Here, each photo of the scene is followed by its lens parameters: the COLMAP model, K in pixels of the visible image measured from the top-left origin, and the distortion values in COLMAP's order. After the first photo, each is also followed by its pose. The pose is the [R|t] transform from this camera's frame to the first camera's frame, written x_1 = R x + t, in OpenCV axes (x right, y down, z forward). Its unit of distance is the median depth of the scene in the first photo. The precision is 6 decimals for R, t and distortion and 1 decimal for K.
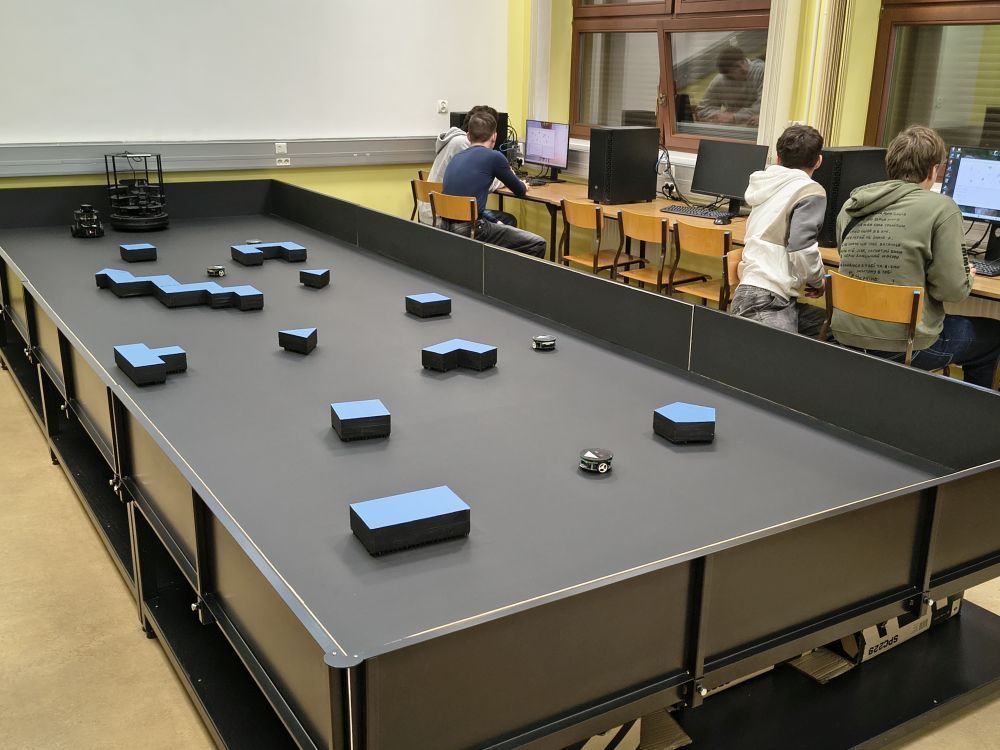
lens RADIAL K [[1024.9, 0, 502.0], [0, 1024.9, 369.2], [0, 0, 1]] dist [0.018891, 0.105614]
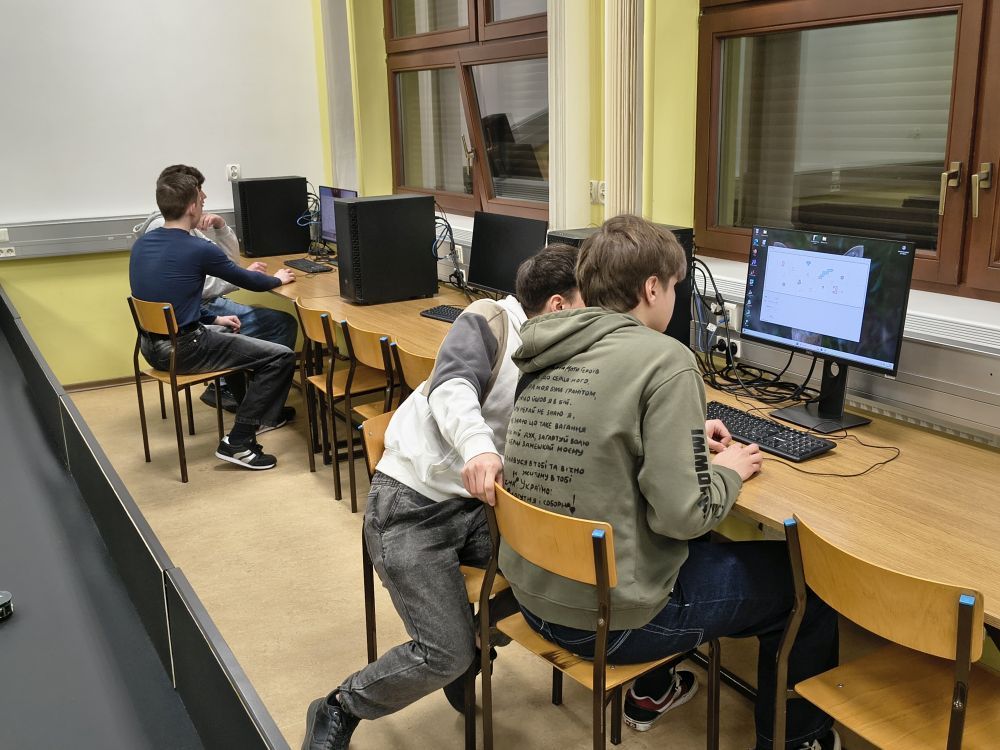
lens RADIAL K [[1033.6, 0, 439.9], [0, 1033.6, 329.0], [0, 0, 1]] dist [0.170196, 0.010768]
pose [[0.993968, -0.037161, -0.103183, 0.319226], [0.029412, 0.996703, -0.075623, -0.116466], [0.105653, 0.072132, 0.991783, 0.377419]]
